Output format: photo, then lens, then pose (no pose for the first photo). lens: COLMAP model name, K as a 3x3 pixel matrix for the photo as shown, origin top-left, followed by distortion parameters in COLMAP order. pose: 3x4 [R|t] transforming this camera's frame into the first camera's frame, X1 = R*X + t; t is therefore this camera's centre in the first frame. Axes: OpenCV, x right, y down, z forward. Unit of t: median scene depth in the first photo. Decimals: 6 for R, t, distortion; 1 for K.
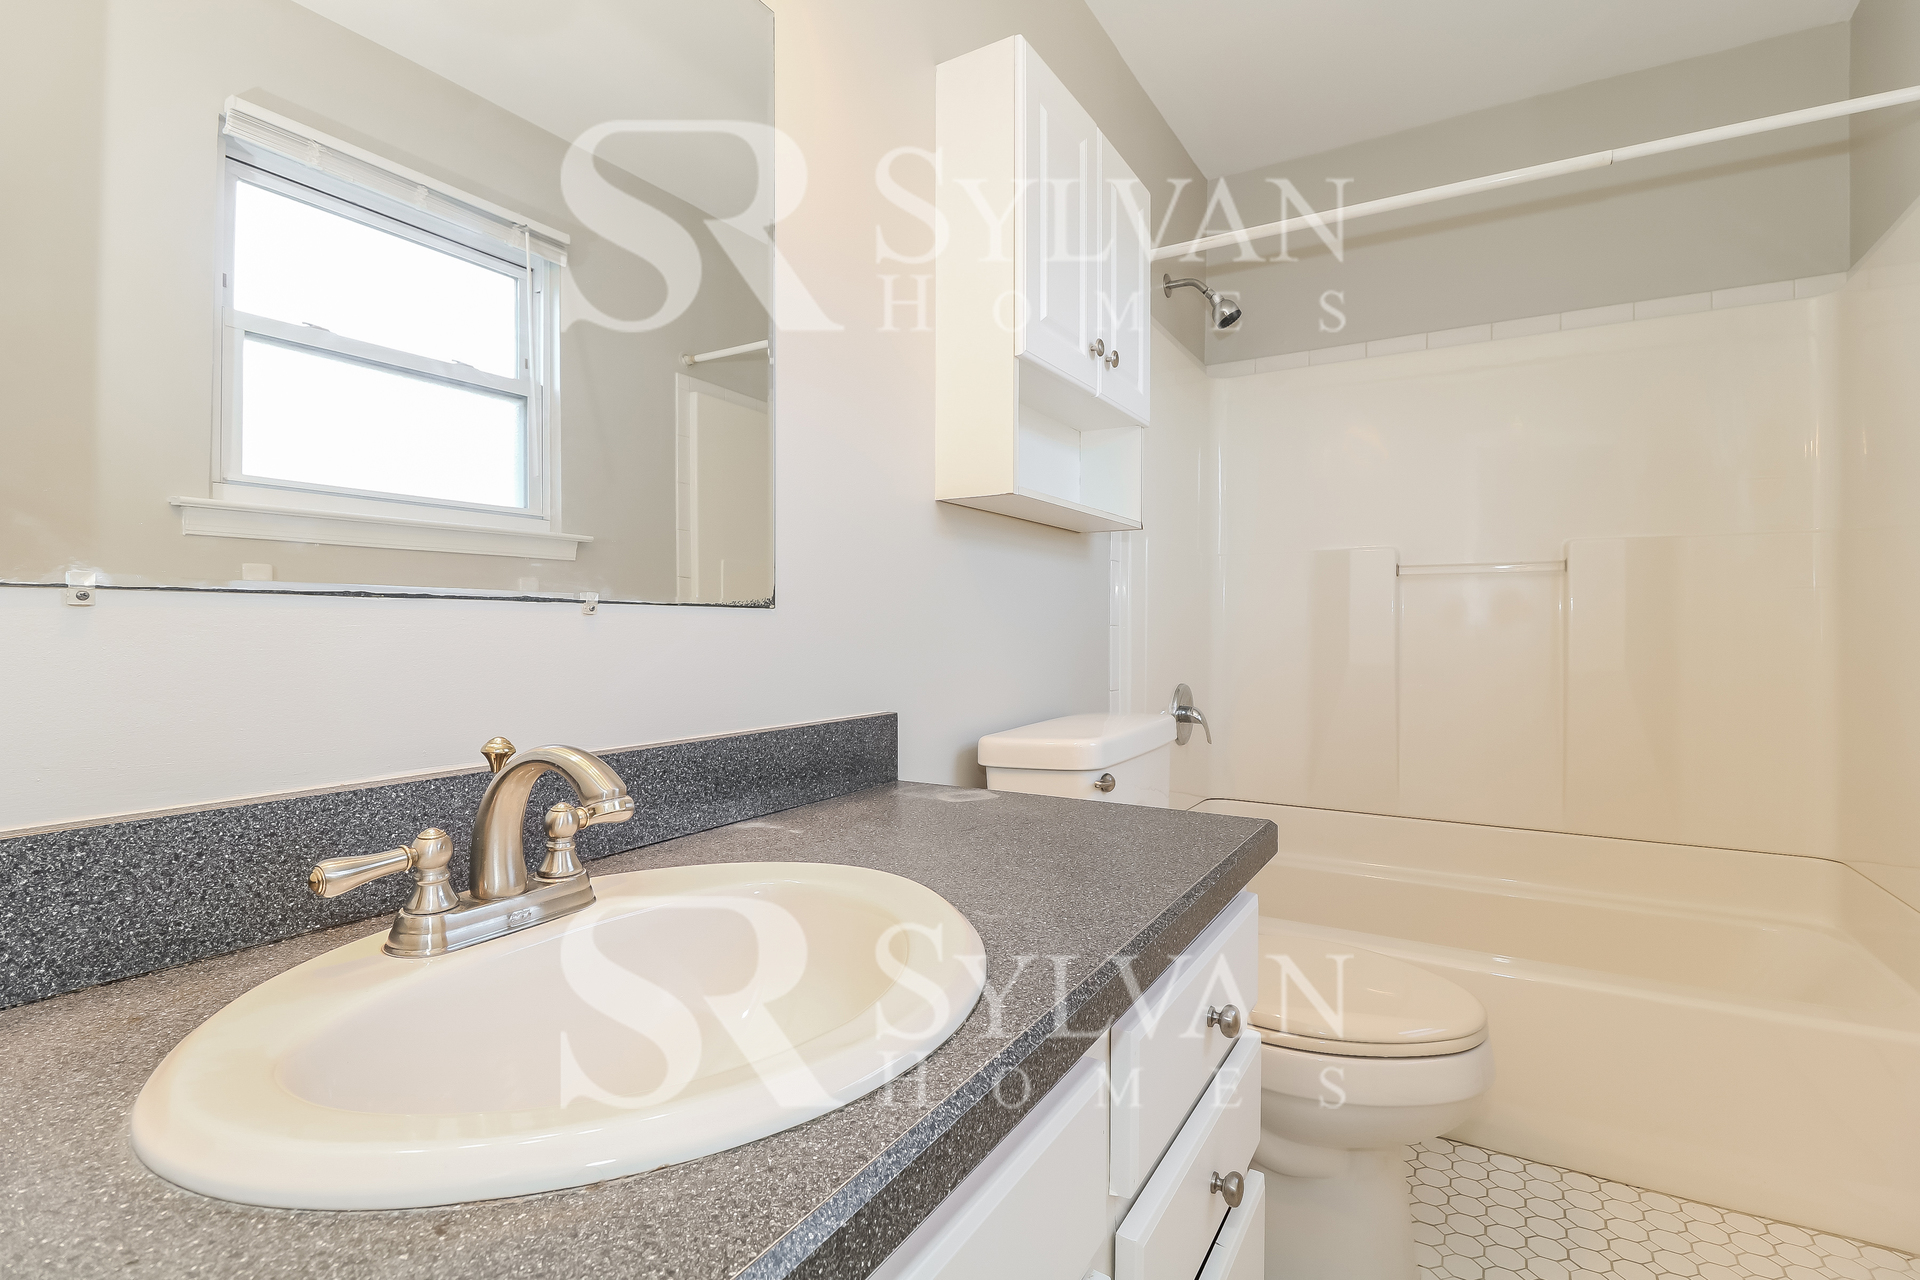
lens RADIAL K [[908.9, 0, 959.6], [0, 908.9, 643.9], [0, 0, 1]] dist [-0.001532, -0.001019]
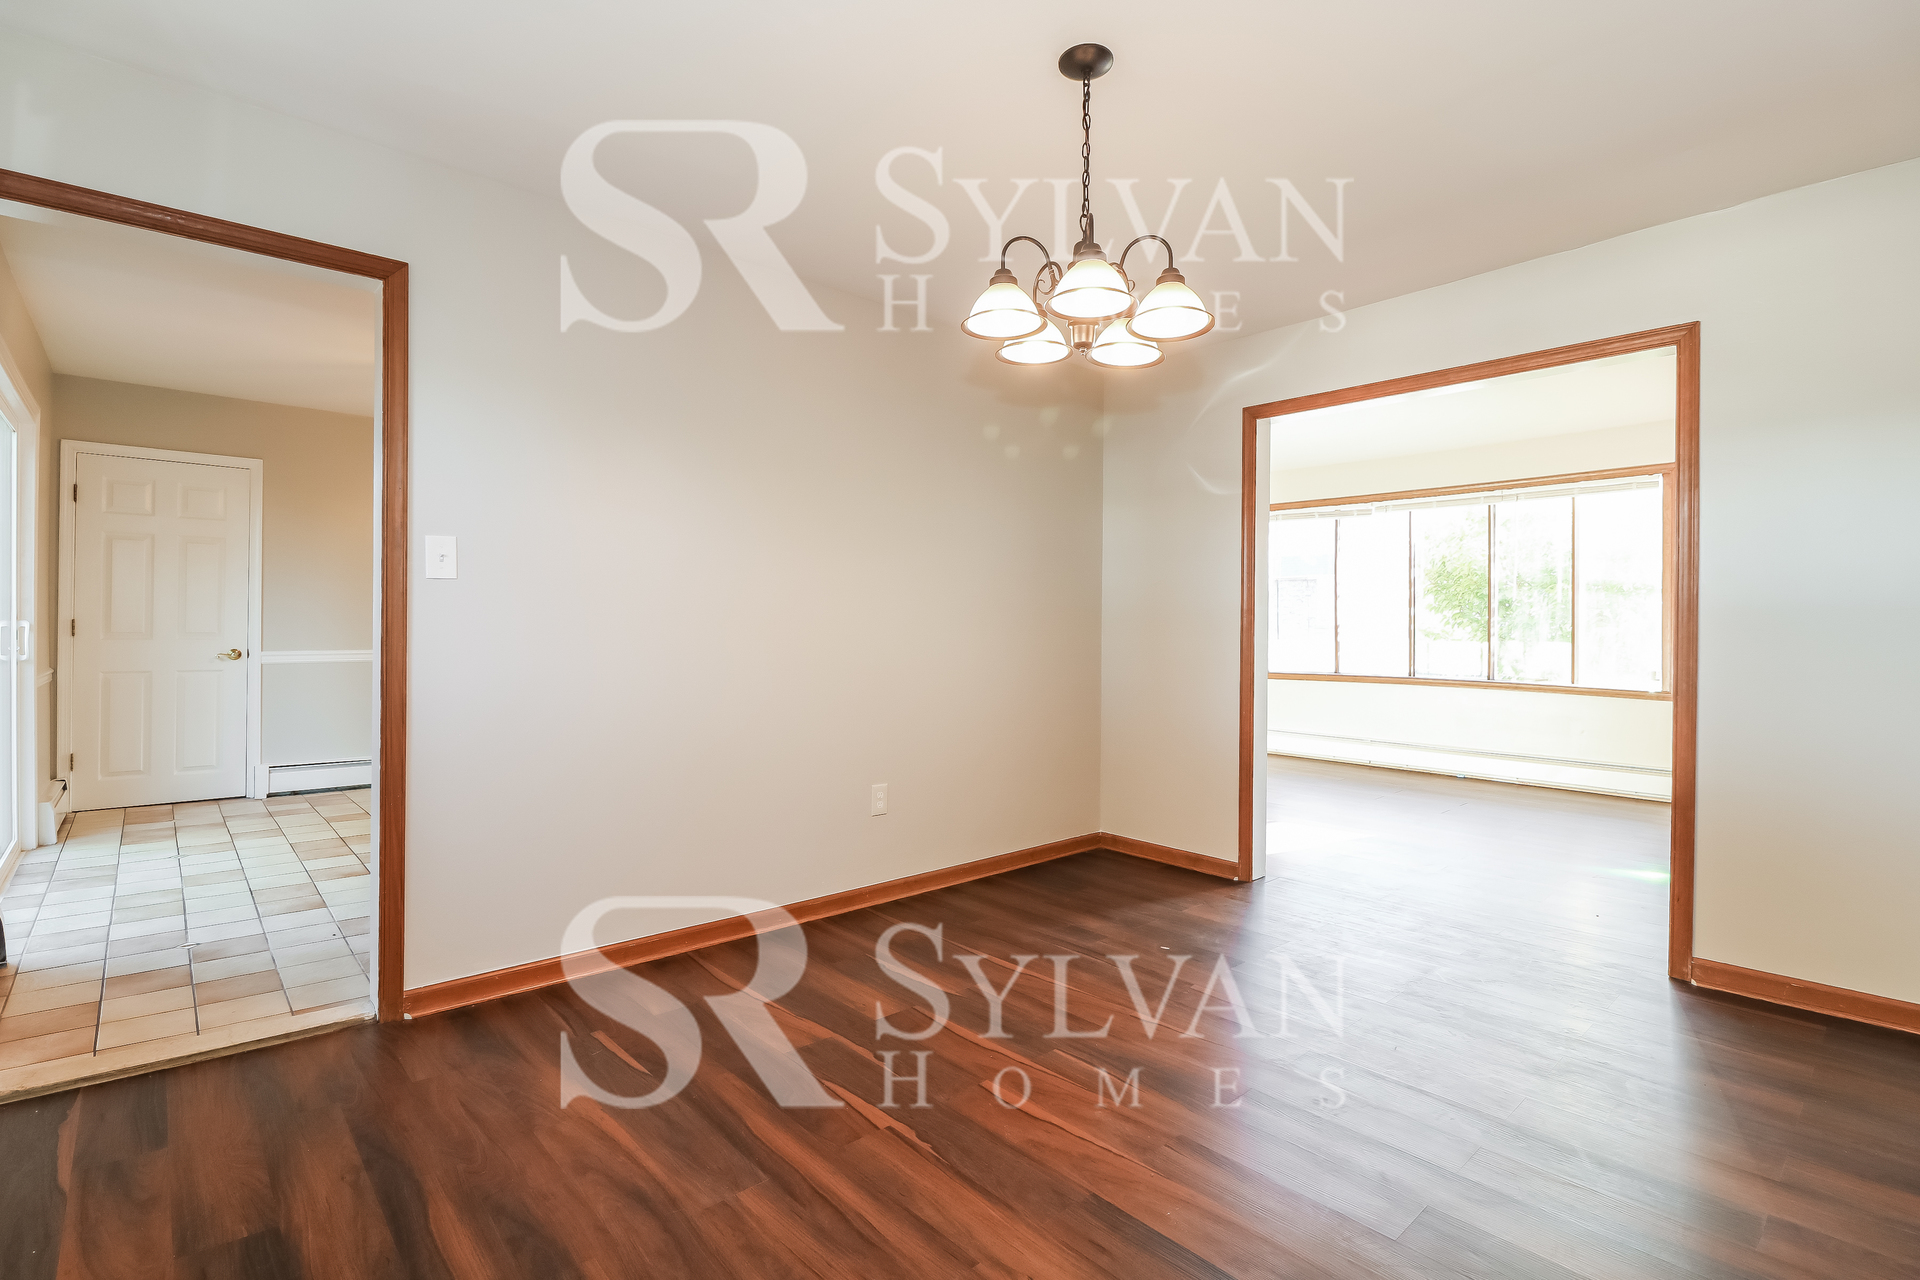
lens RADIAL K [[908.9, 0, 959.6], [0, 908.9, 643.9], [0, 0, 1]] dist [-0.001532, -0.001019]
pose [[1.000000, 0.000154, -0.000392, 0.000206], [-0.000155, 0.999999, -0.001027, 0.454584], [0.000392, 0.001027, 0.999999, 0.000352]]
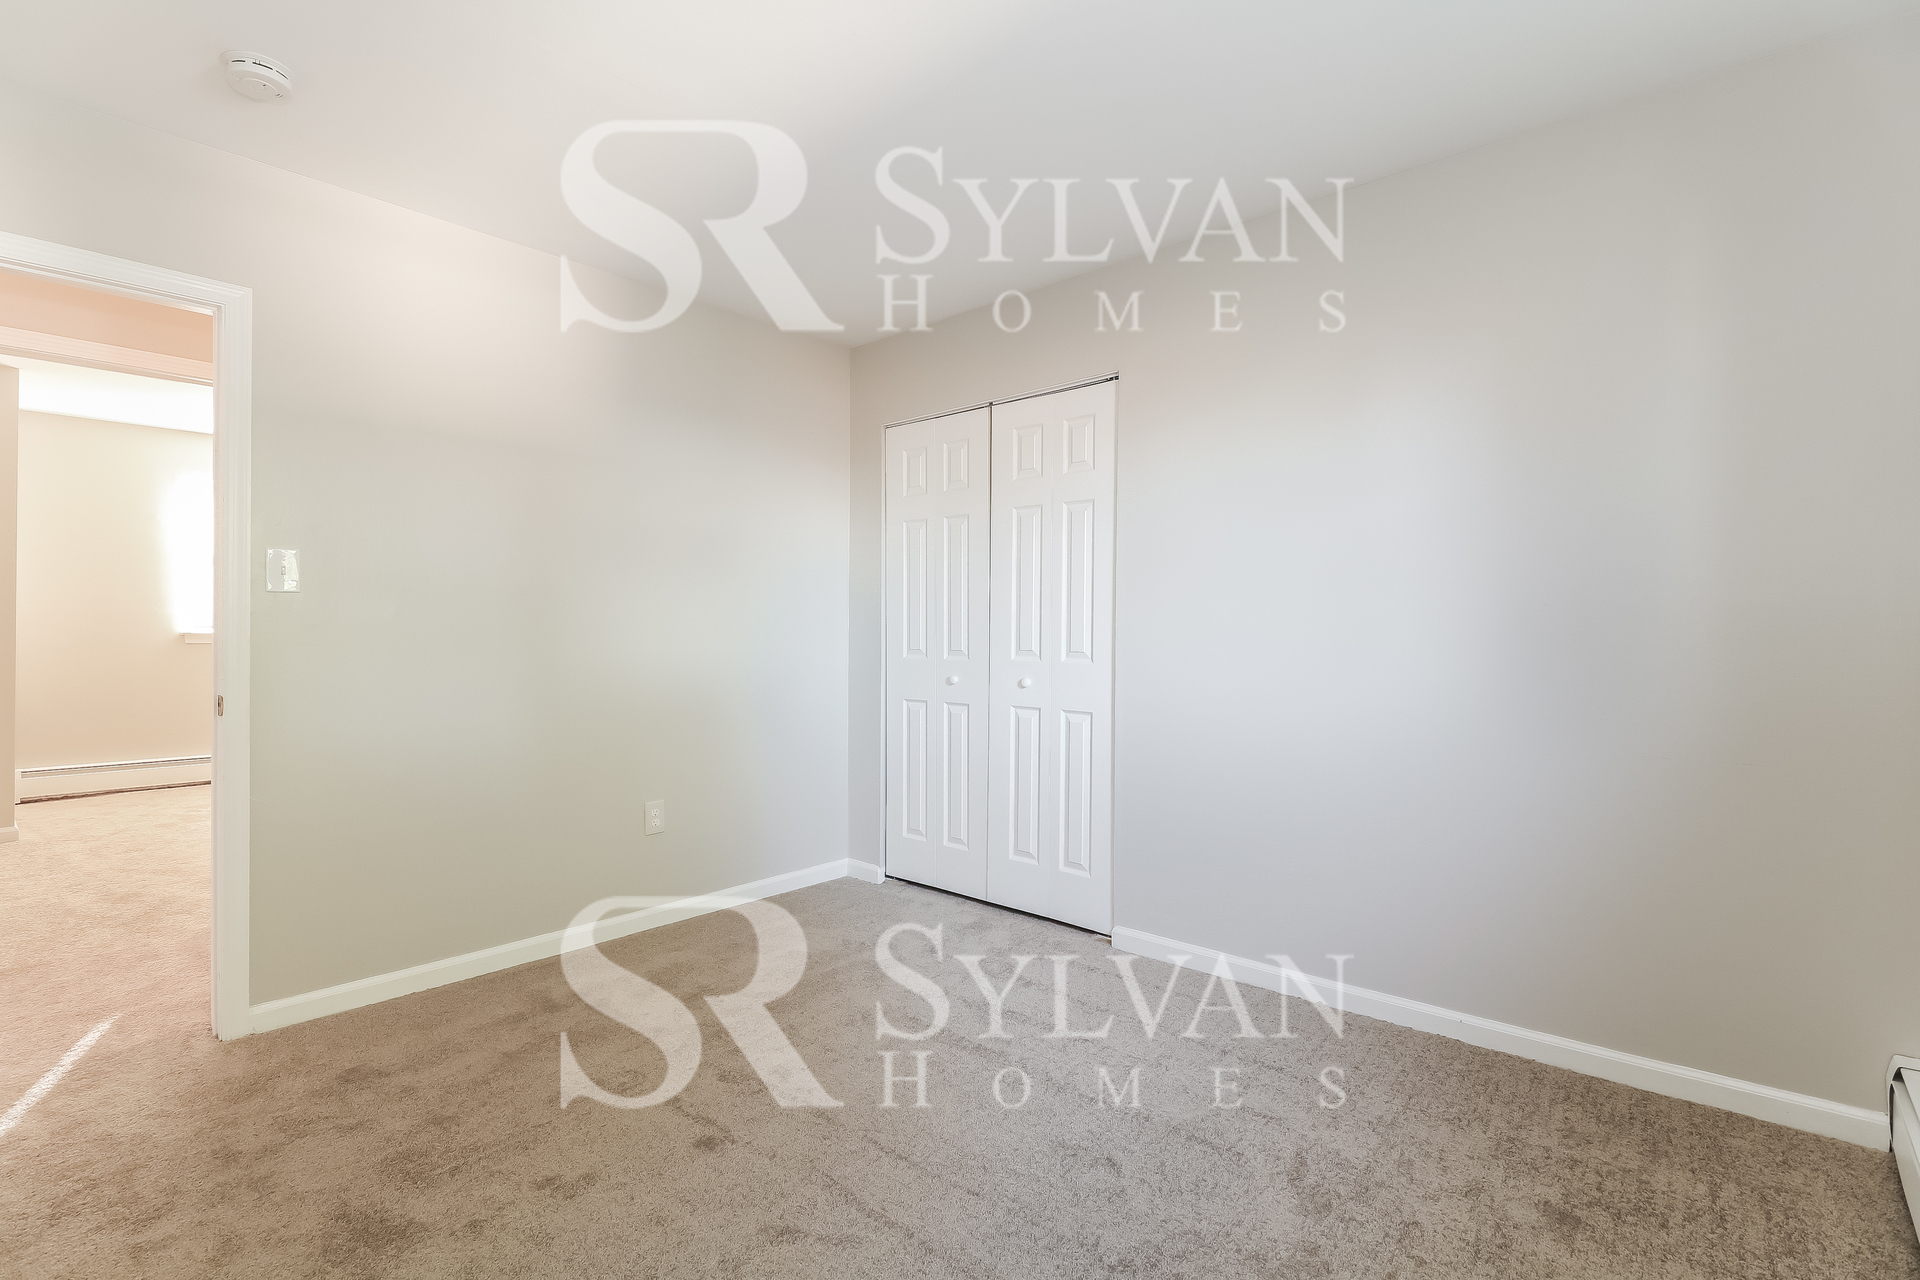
lens RADIAL K [[908.9, 0, 959.6], [0, 908.9, 643.9], [0, 0, 1]] dist [-0.001532, -0.001019]
pose [[1.000000, 0.000021, -0.000166, 0.000230], [-0.000022, 0.999997, -0.002599, 0.858290], [0.000166, 0.002599, 0.999997, 0.001463]]
